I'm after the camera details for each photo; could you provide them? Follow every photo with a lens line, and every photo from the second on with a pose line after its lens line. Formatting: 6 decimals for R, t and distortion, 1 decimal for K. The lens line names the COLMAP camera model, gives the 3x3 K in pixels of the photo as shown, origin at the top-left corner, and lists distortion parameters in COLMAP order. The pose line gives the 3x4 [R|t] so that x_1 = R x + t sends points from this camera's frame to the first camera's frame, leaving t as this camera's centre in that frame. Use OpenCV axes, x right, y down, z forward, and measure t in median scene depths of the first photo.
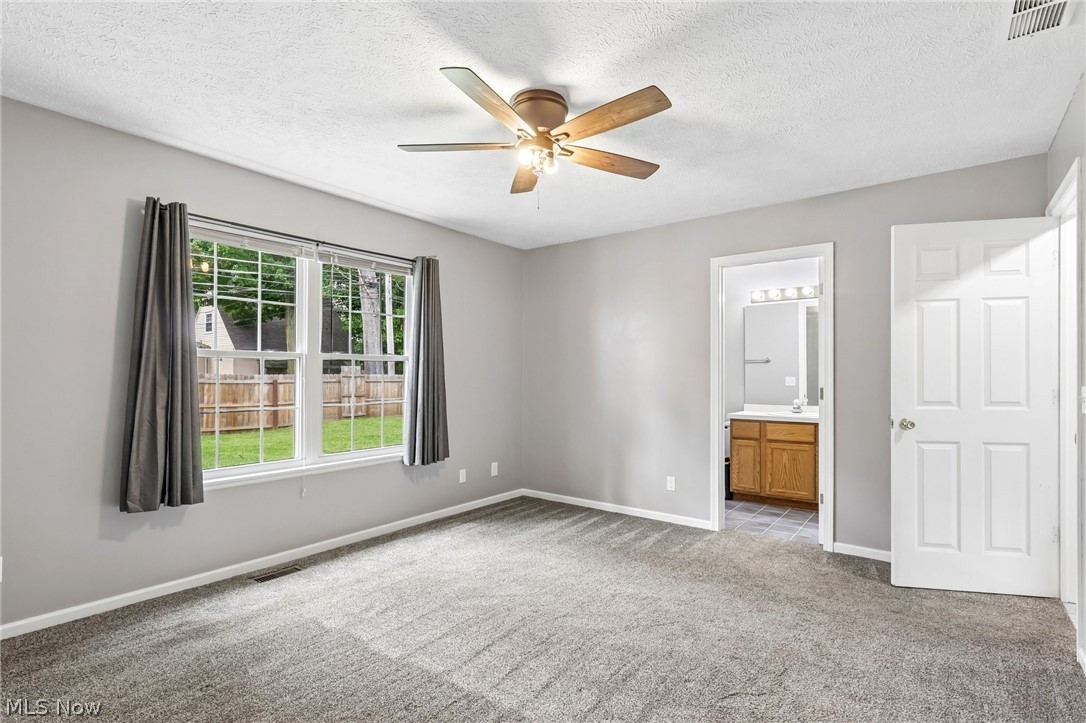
lens RADIAL K [[521.4, 0, 534.9], [0, 521.4, 369.0], [0, 0, 1]] dist [-0.001398, 0.002561]
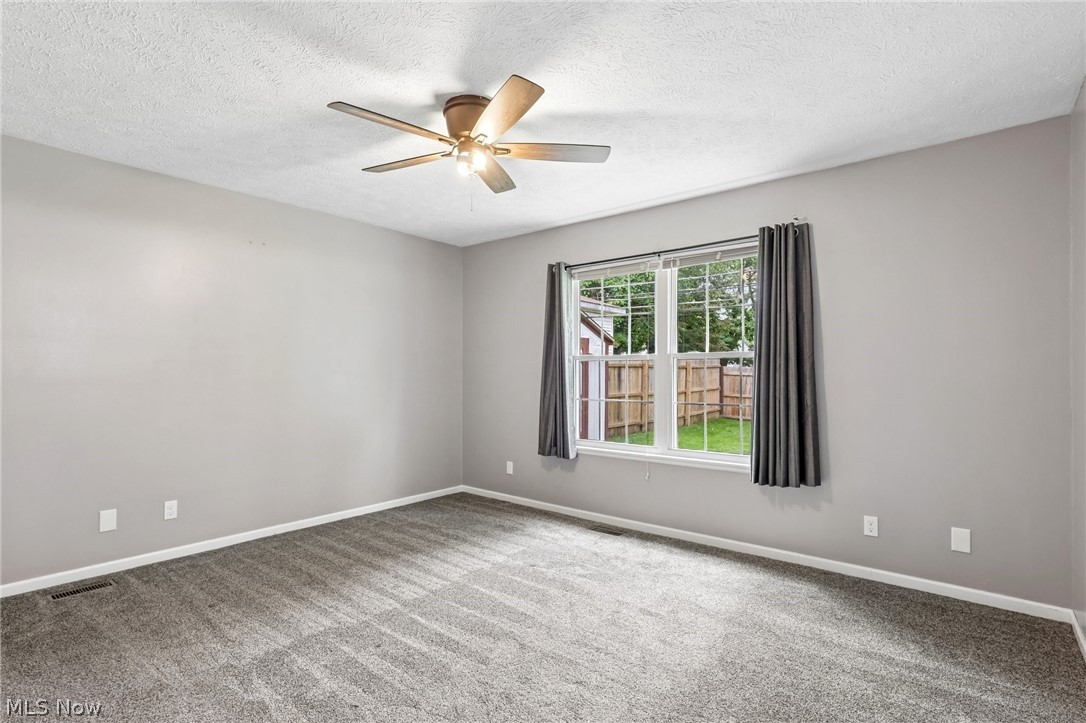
lens RADIAL K [[521.4, 0, 548.9], [0, 521.4, 376.0], [0, 0, 1]] dist [-0.001398, 0.002561]
pose [[-0.003272, 0.003164, -0.999990, 0.630432], [0.008600, 0.999958, 0.003136, 0.009961], [0.999958, -0.008589, -0.003299, 0.707928]]
